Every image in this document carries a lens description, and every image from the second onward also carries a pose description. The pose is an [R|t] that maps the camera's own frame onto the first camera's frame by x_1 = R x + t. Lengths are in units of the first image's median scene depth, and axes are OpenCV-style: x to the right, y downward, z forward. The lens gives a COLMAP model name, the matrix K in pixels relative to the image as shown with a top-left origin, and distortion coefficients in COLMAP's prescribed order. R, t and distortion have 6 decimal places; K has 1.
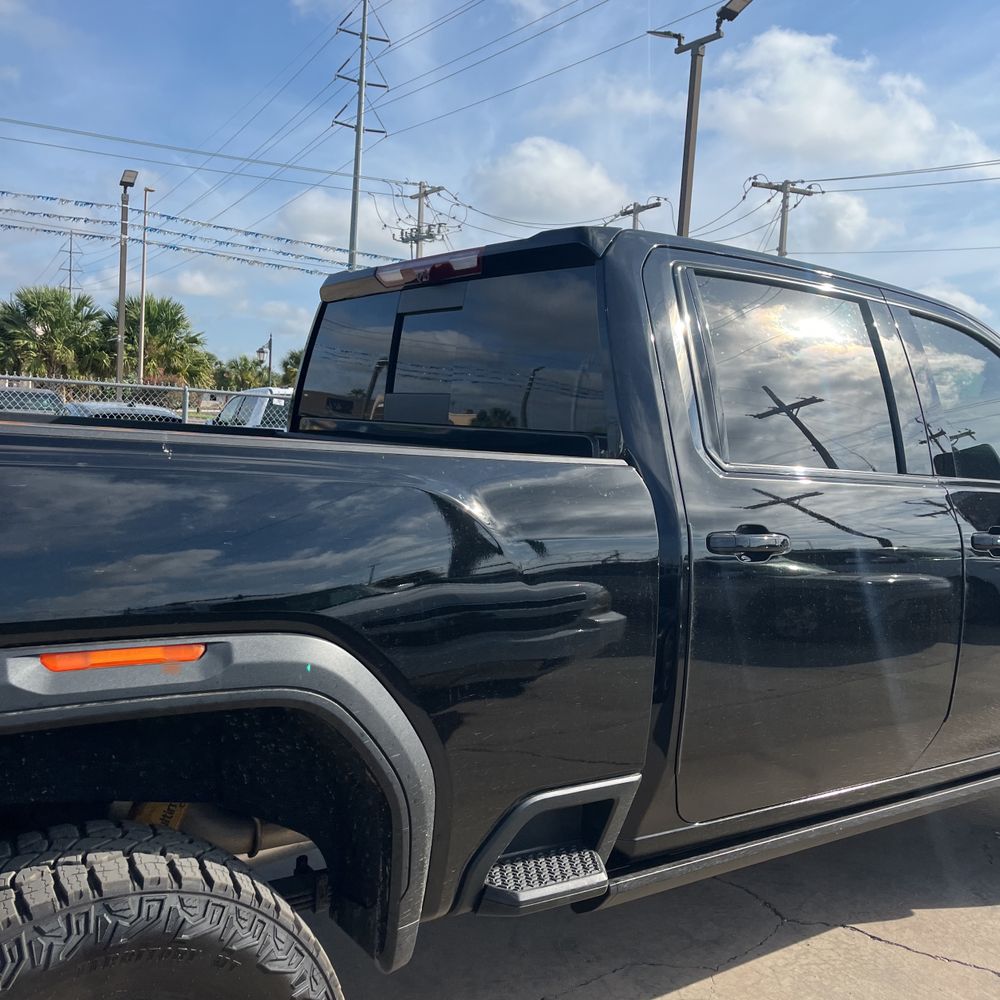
lens RADIAL K [[1005.3, 0, 512.5], [0, 1005.3, 494.0], [0, 0, 1]] dist [0.031109, -0.001336]
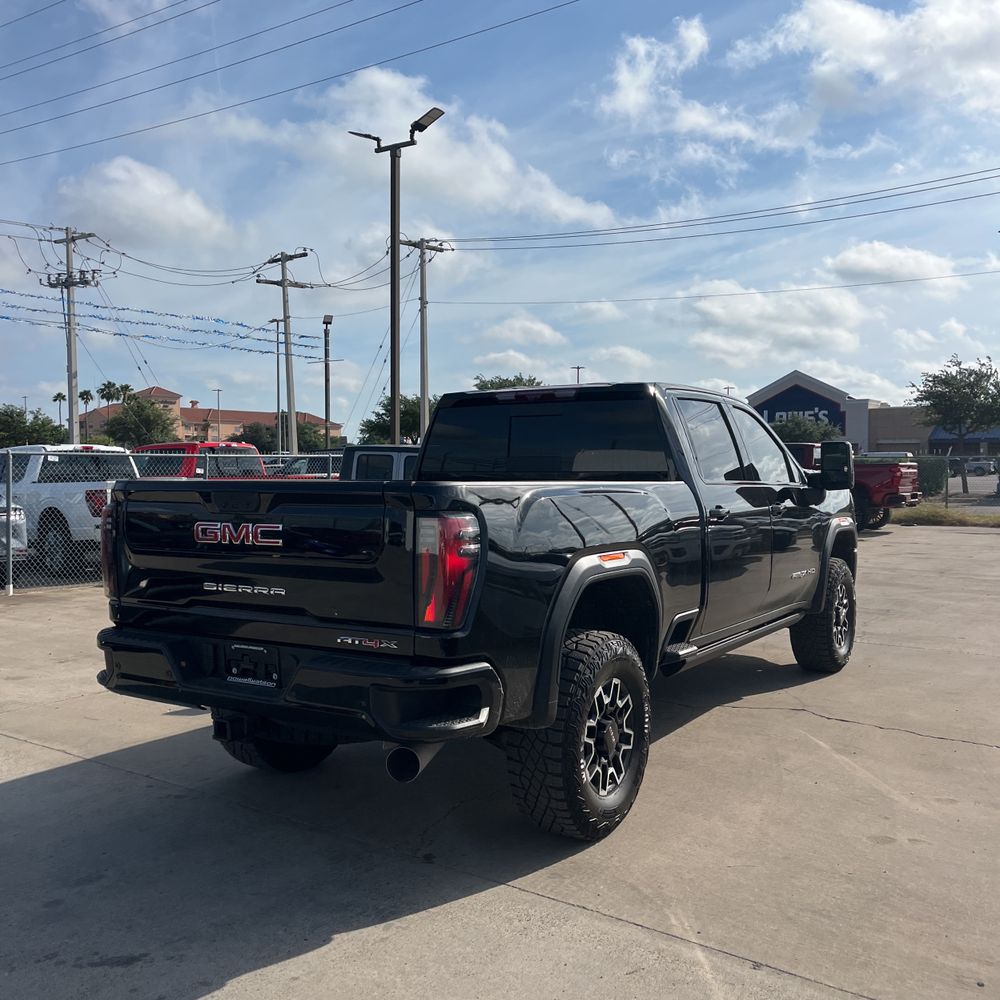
lens RADIAL K [[1005.3, 0, 512.5], [0, 1005.3, 494.0], [0, 0, 1]] dist [0.031109, -0.001336]
pose [[0.923177, -0.069051, 0.378122, -0.083680], [0.079828, 0.996725, -0.012881, -0.000394], [-0.375994, 0.042076, 0.925666, -0.077484]]
